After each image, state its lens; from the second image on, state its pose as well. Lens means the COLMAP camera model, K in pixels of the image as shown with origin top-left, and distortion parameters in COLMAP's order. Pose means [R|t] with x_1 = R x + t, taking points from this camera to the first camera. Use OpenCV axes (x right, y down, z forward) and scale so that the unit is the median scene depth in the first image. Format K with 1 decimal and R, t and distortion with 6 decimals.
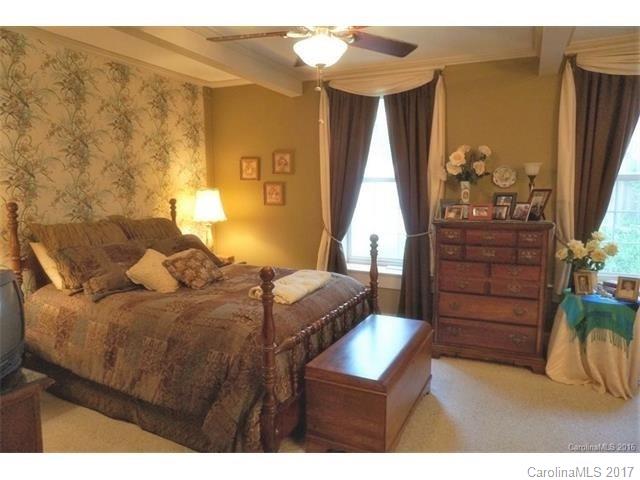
lens RADIAL K [[431.3, 0, 323.3], [0, 431.3, 236.9], [0, 0, 1]] dist [-0.038147, 0.024874]
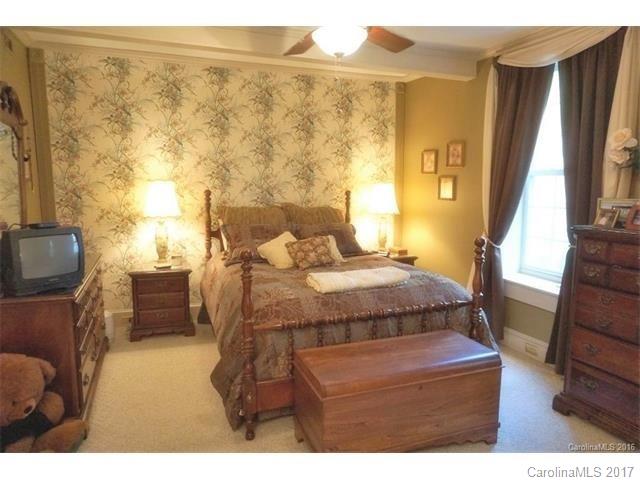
lens RADIAL K [[431.3, 0, 321.0], [0, 431.3, 240.3], [0, 0, 1]] dist [-0.038147, 0.024874]
pose [[0.725293, 0.099302, -0.681241, 0.381841], [-0.085568, 0.994872, 0.053917, -0.015922], [0.683102, 0.019187, 0.730071, 0.153127]]
